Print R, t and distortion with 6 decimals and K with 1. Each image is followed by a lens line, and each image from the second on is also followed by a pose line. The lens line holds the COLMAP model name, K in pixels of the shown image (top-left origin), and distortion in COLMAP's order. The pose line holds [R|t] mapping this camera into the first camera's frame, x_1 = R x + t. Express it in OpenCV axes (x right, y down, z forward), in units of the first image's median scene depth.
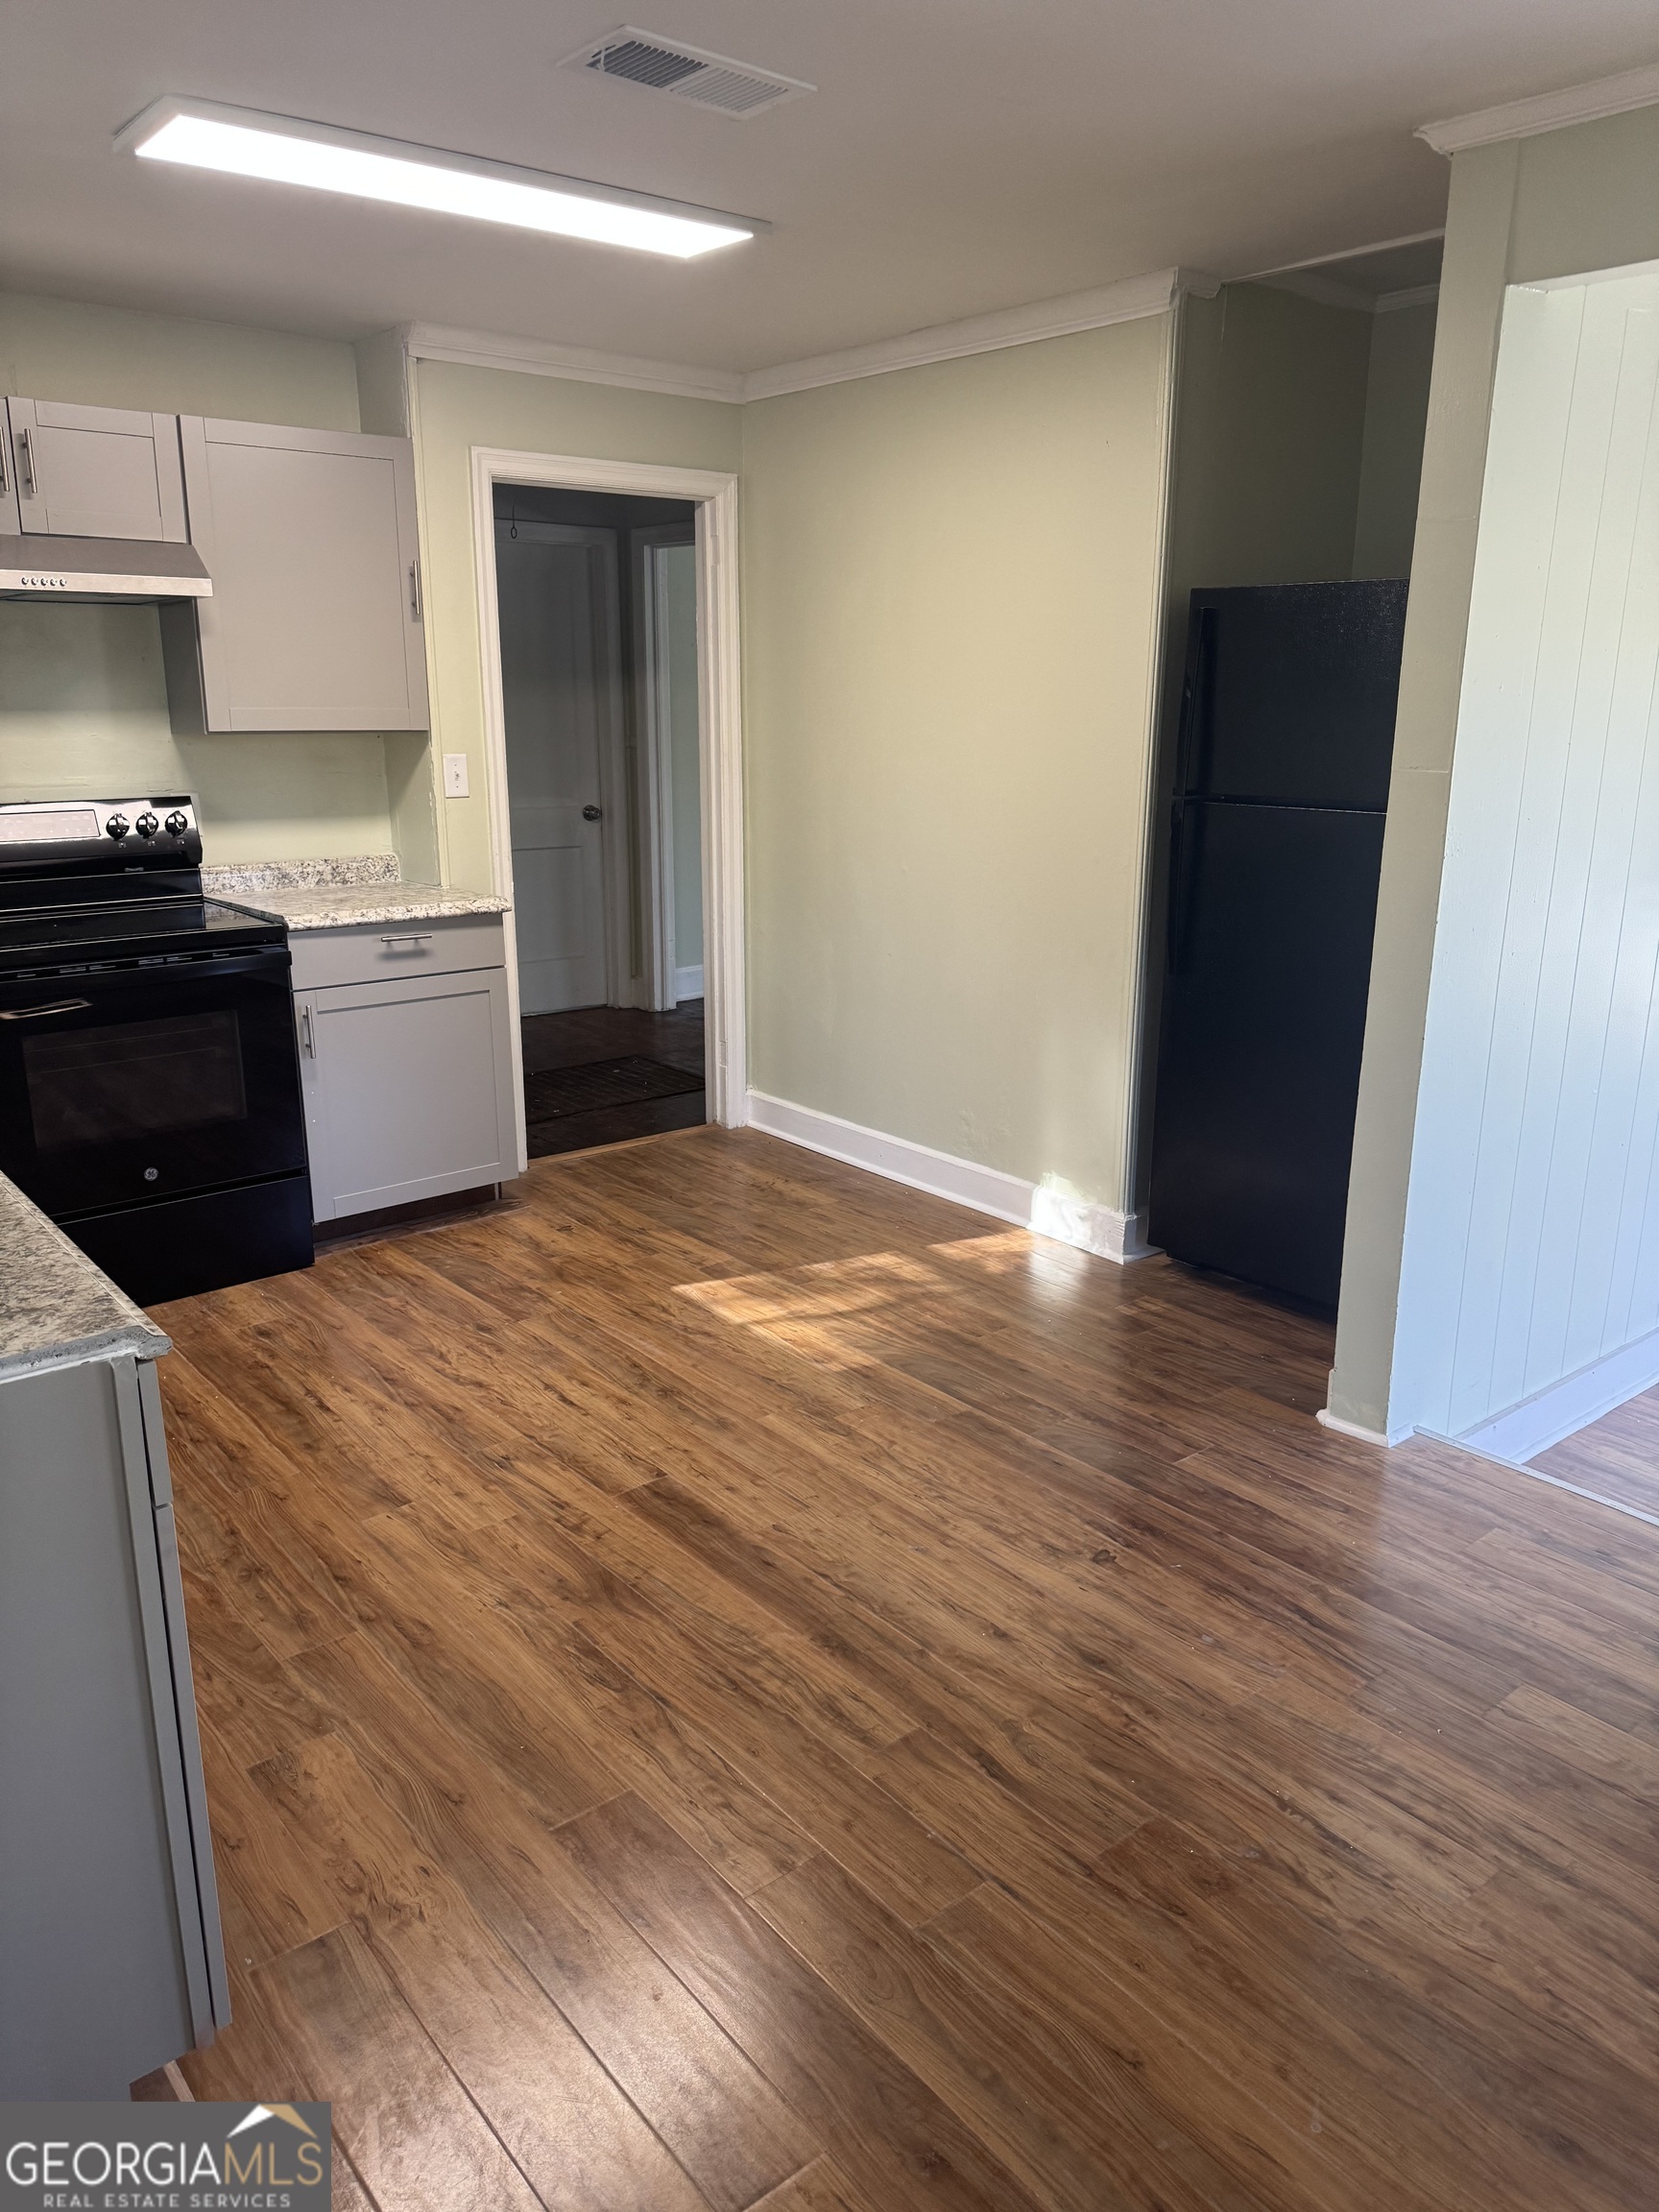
lens RADIAL K [[1571.5, 0, 840.8], [0, 1571.5, 1094.9], [0, 0, 1]] dist [0.073756, -0.059135]
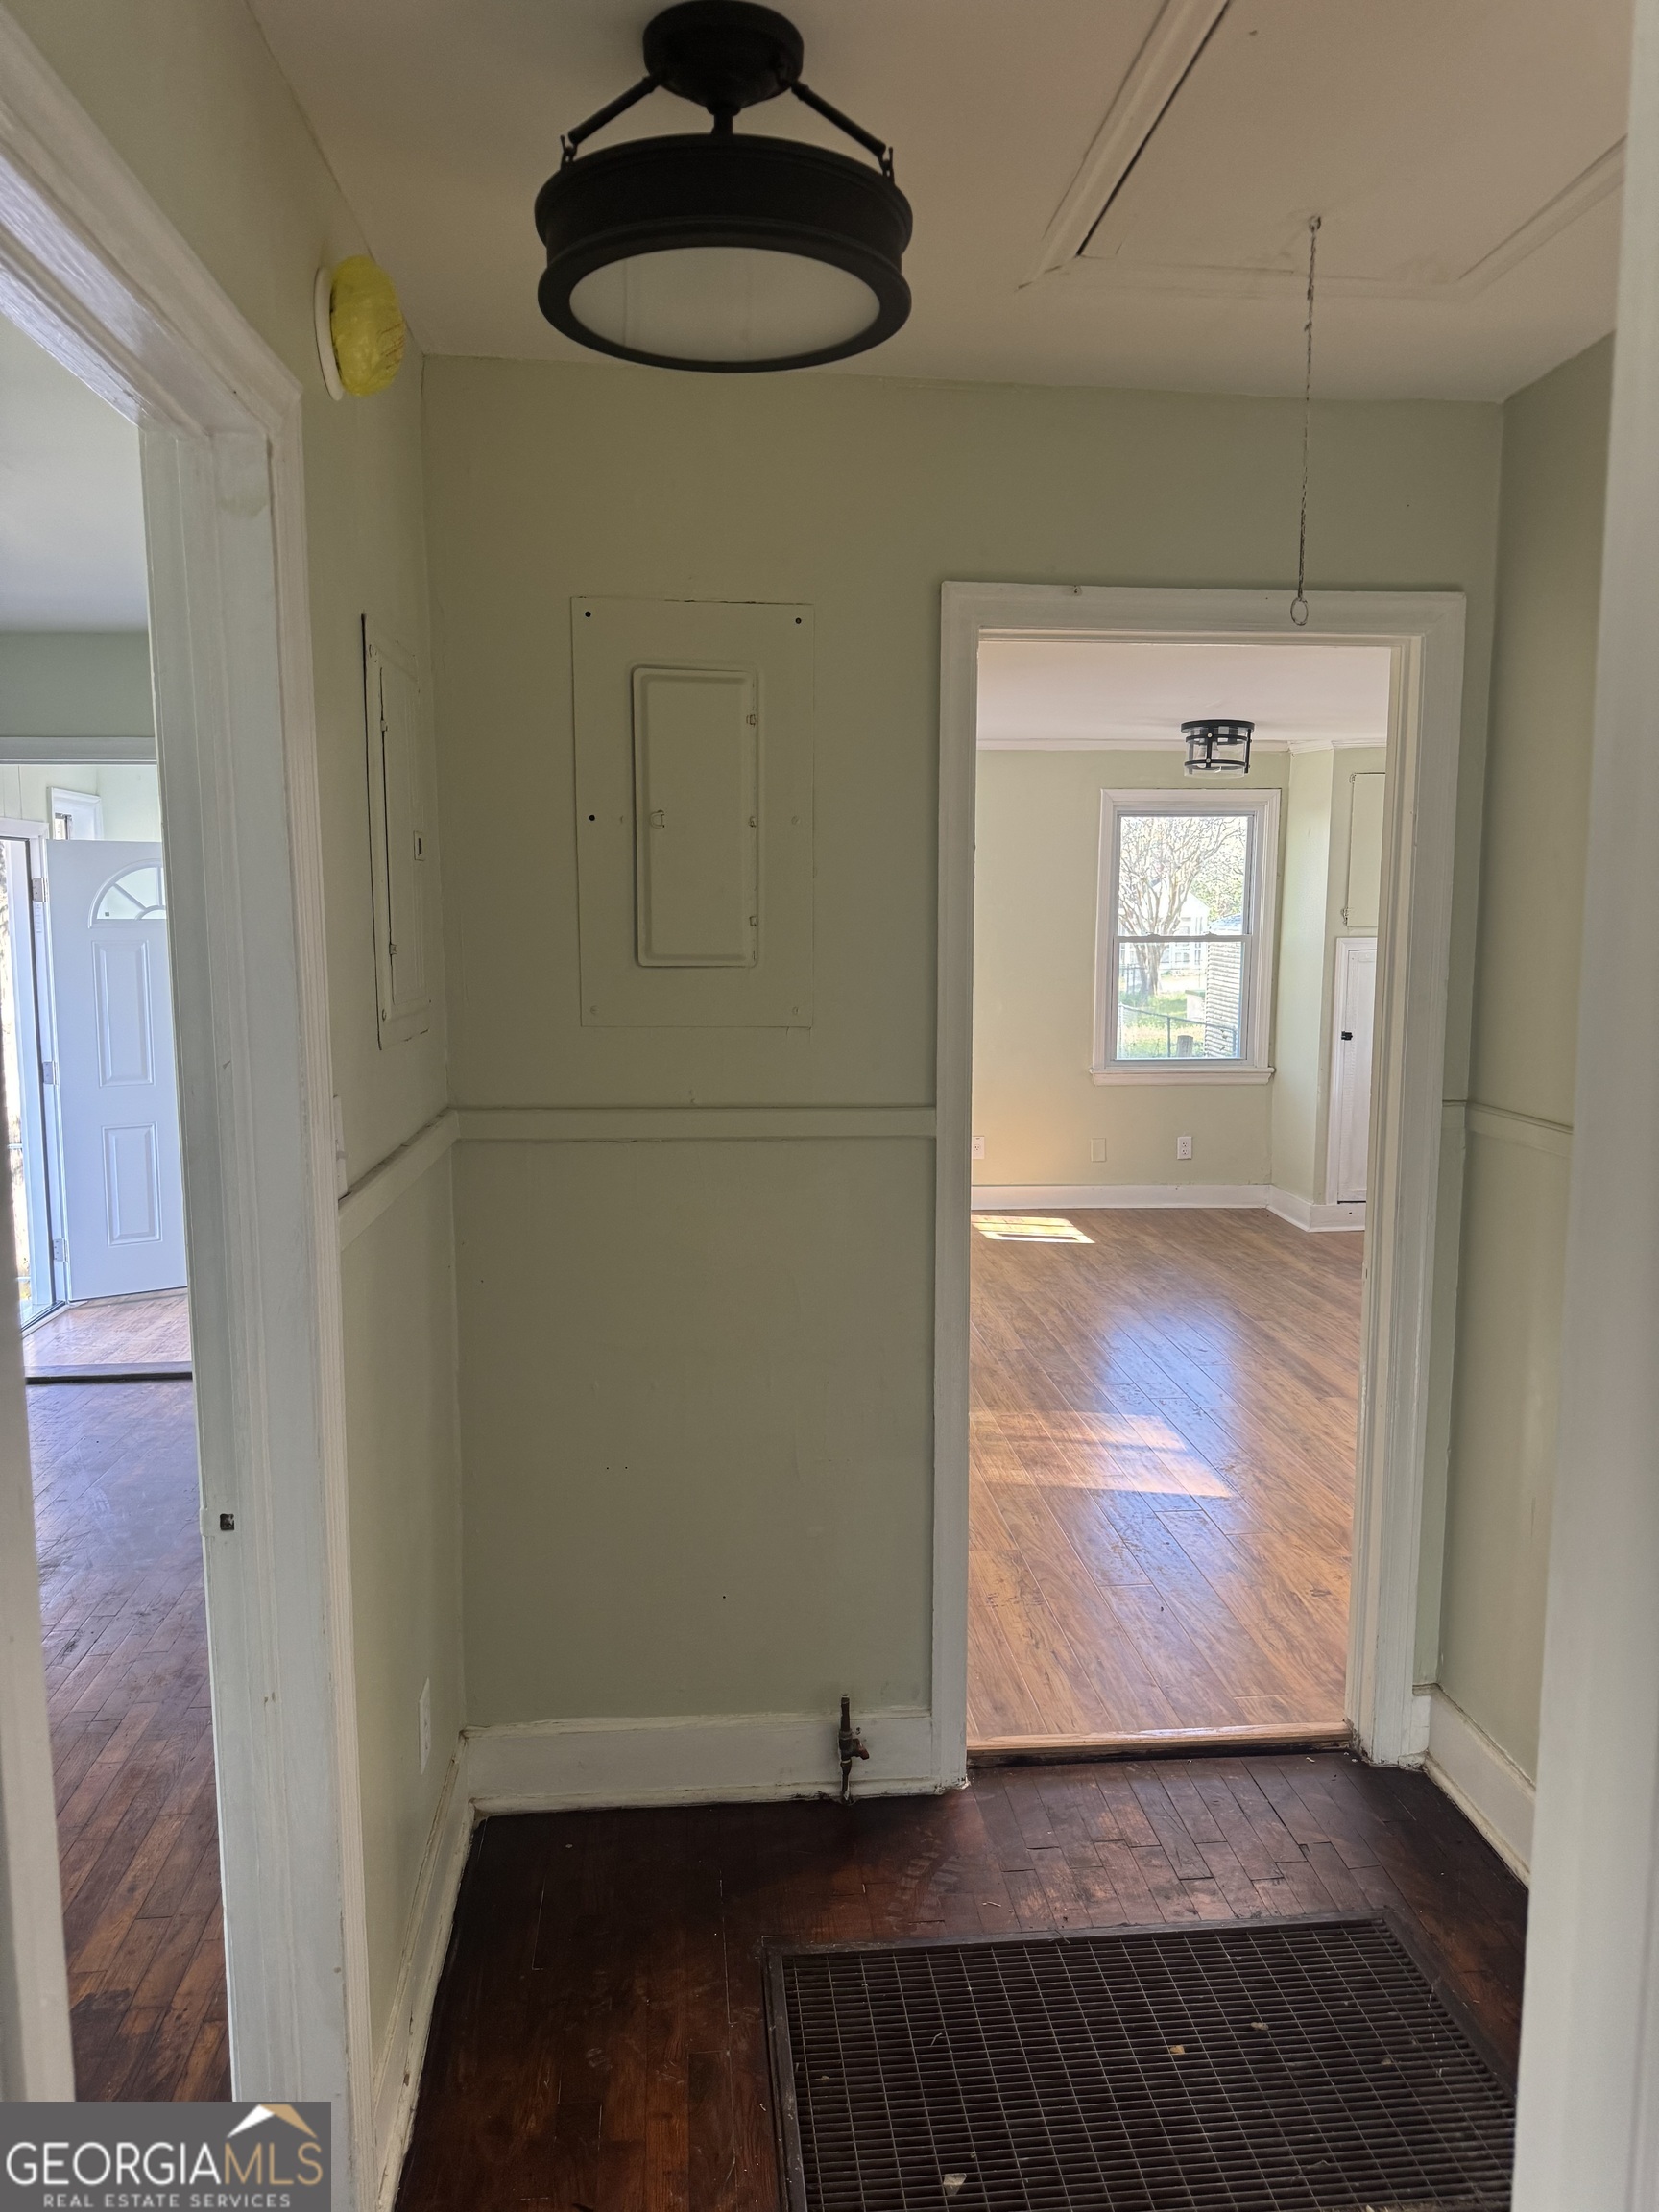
lens RADIAL K [[1571.5, 0, 831.9], [0, 1571.5, 1099.7], [0, 0, 1]] dist [0.073756, -0.059135]
pose [[-0.830829, -0.091055, 0.549028, -0.476069], [0.128768, 0.928303, 0.348817, -0.577559], [-0.541426, 0.360505, -0.759536, 2.014894]]
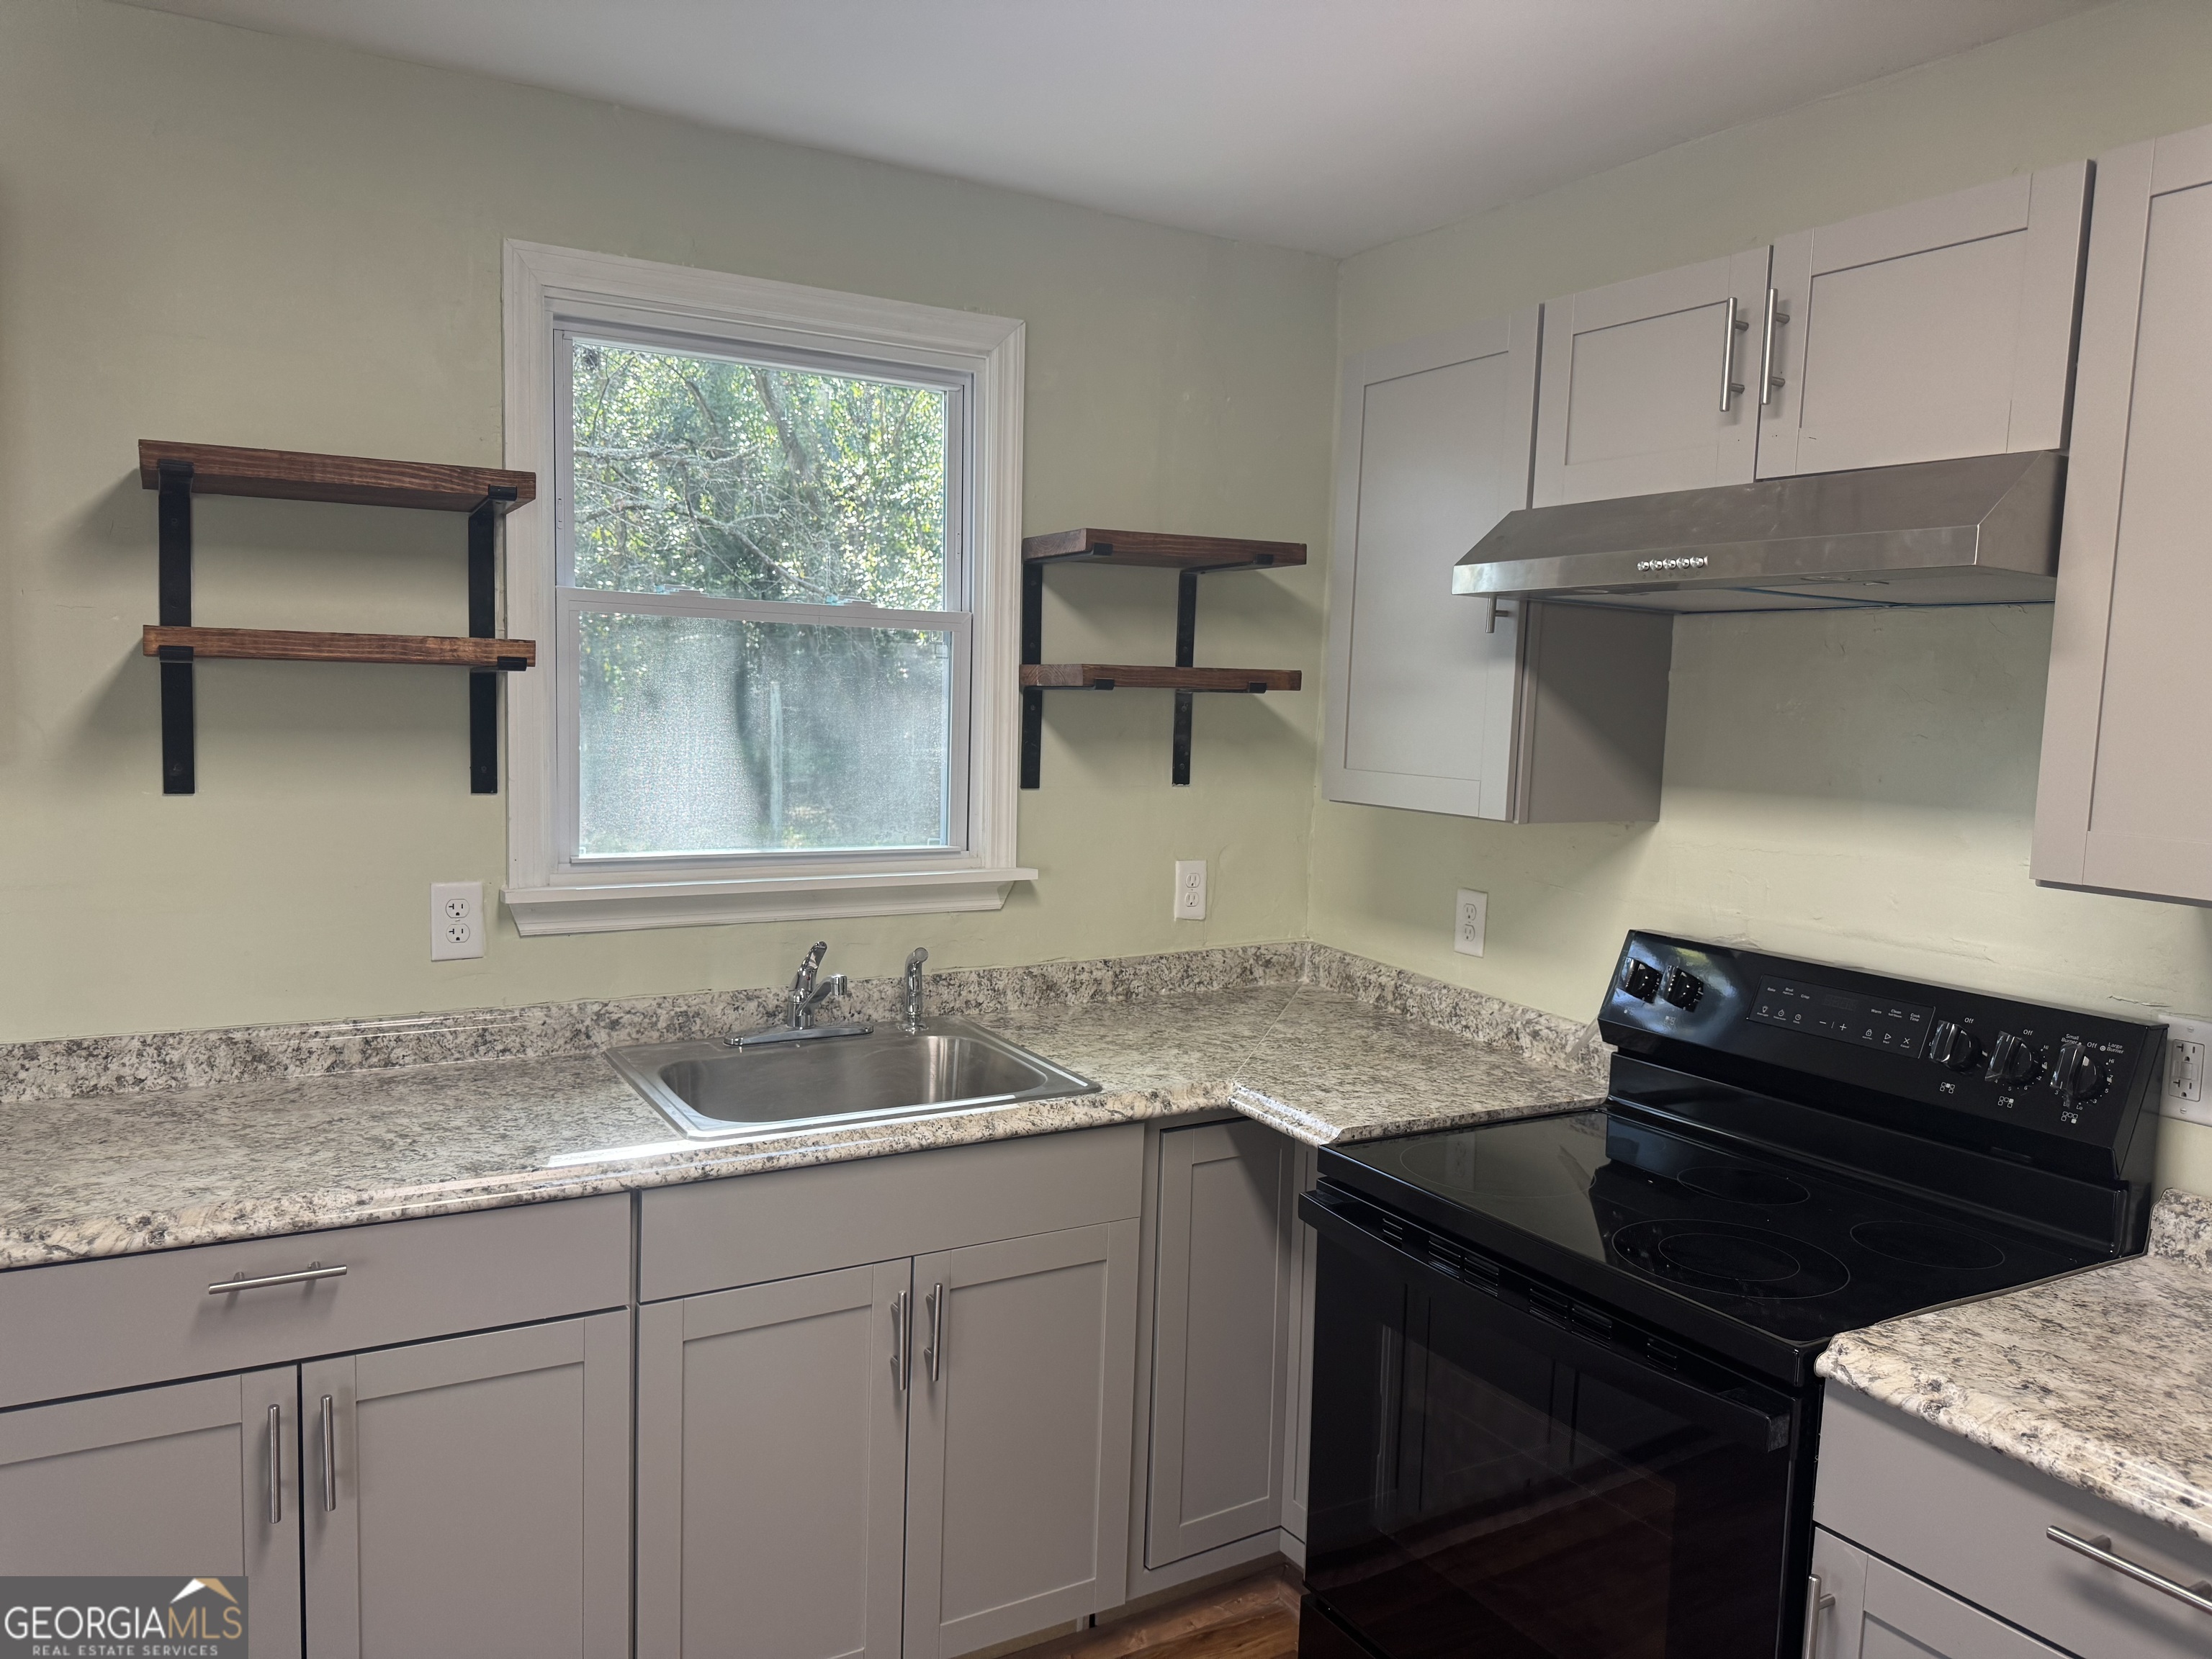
lens RADIAL K [[1571.5, 0, 1106.7], [0, 1571.5, 827.2], [0, 0, 1]] dist [0.073756, -0.059135]
pose [[-0.161173, 0.080123, -0.983669, 0.060645], [-0.285444, 0.950317, 0.124176, -0.243718], [0.944746, 0.300796, -0.130294, 0.896423]]
